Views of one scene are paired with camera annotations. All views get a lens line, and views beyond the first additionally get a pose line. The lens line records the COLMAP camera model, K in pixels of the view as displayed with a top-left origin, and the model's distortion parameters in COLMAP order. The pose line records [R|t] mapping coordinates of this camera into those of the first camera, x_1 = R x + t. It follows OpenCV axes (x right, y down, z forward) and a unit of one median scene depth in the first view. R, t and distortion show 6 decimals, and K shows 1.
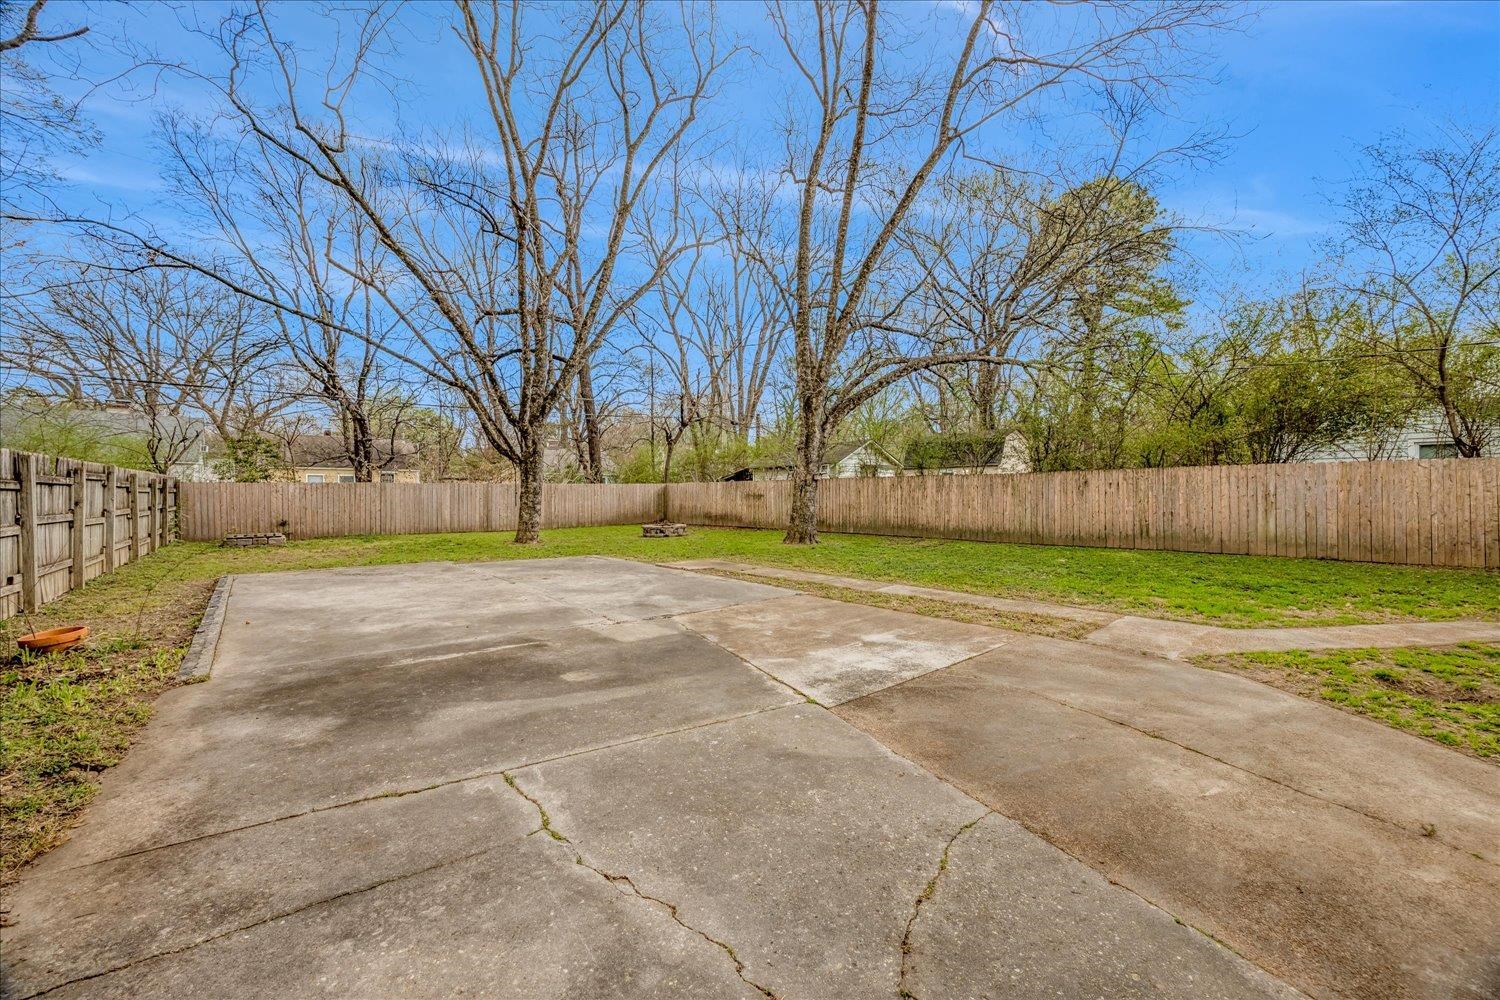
lens RADIAL K [[579.5, 0, 749.3], [0, 579.5, 496.1], [0, 0, 1]] dist [-0.002052, -0.000016]
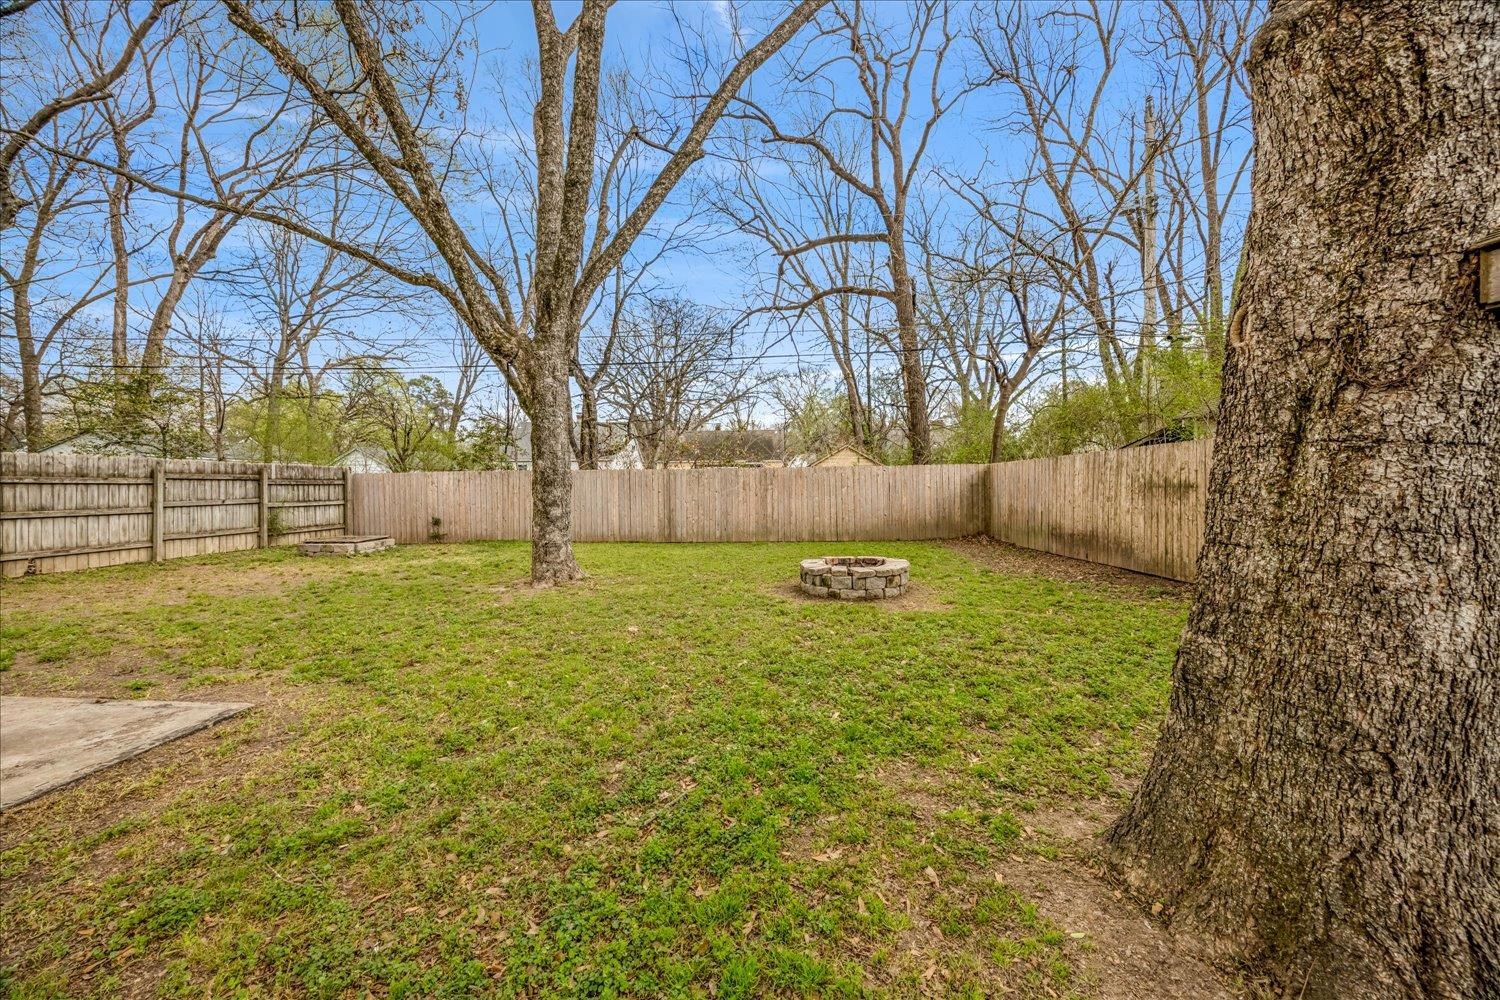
lens RADIAL K [[567.7, 0, 747.8], [0, 567.7, 485.9], [0, 0, 1]] dist [0.000155, 0.000046]
pose [[0.722415, -0.004086, -0.691448, 0.056911], [0.002406, 0.999991, -0.003396, -0.000568], [0.691456, 0.000789, 0.722418, 0.545238]]
